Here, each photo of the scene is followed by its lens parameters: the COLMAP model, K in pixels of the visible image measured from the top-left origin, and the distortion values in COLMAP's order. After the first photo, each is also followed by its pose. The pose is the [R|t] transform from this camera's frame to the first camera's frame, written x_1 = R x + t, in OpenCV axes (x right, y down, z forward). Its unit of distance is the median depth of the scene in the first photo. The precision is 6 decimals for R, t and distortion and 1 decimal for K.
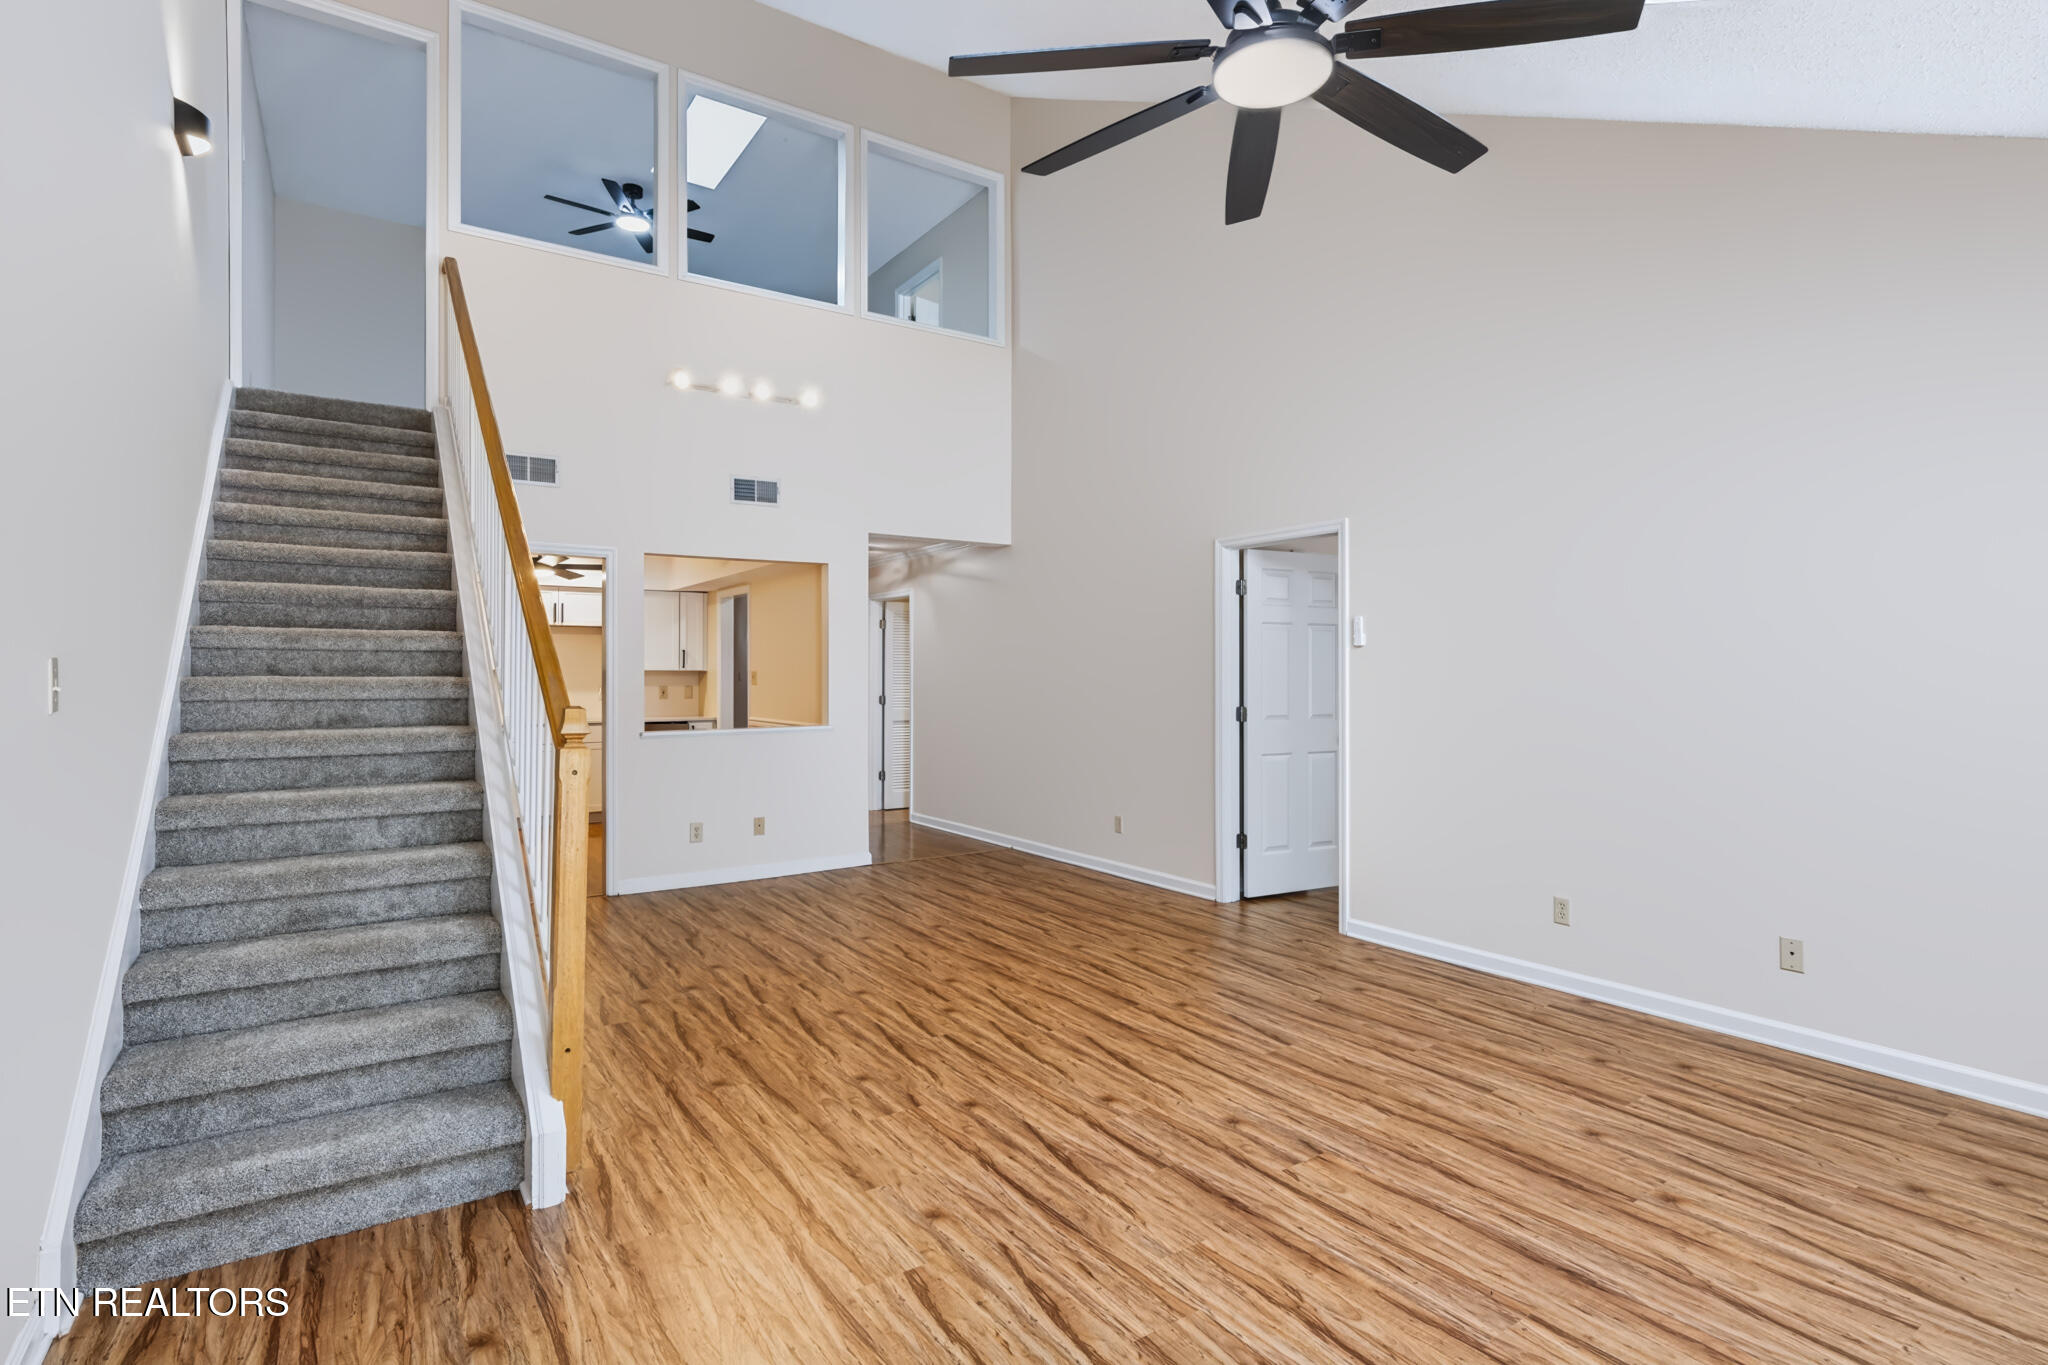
lens RADIAL K [[1010.4, 0, 1029.6], [0, 1010.4, 680.1], [0, 0, 1]] dist [0.000310, 0.000177]
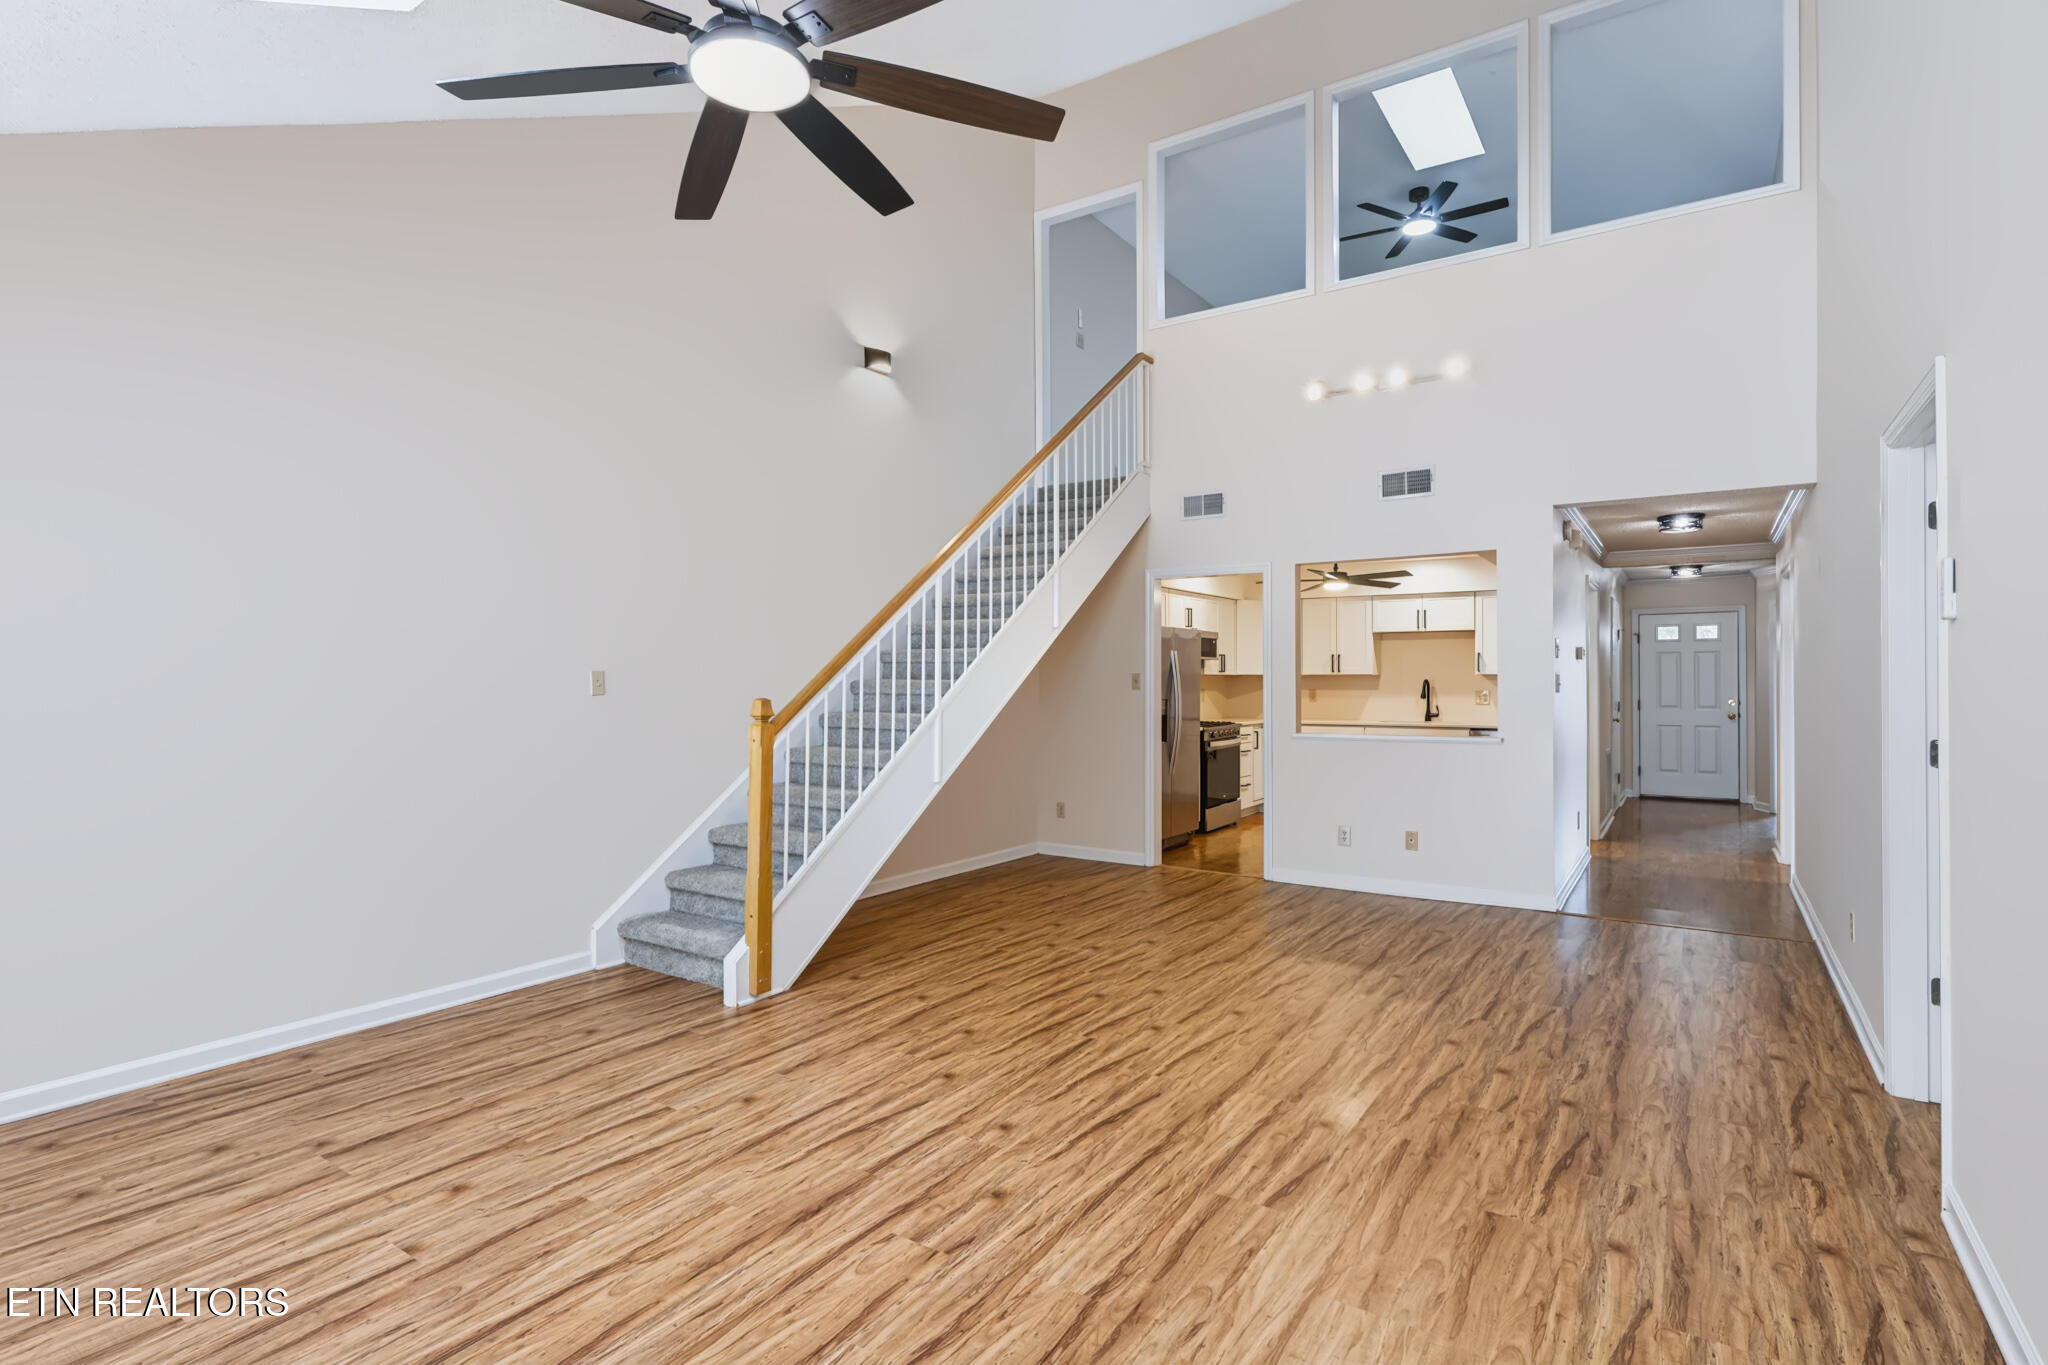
lens RADIAL K [[1010.4, 0, 1029.6], [0, 1010.4, 680.1], [0, 0, 1]] dist [0.000310, 0.000177]
pose [[0.379615, 0.001856, -0.925143, 0.889339], [-0.005960, 0.999982, -0.000440, -0.002619], [0.925125, 0.005680, 0.379619, 0.611779]]
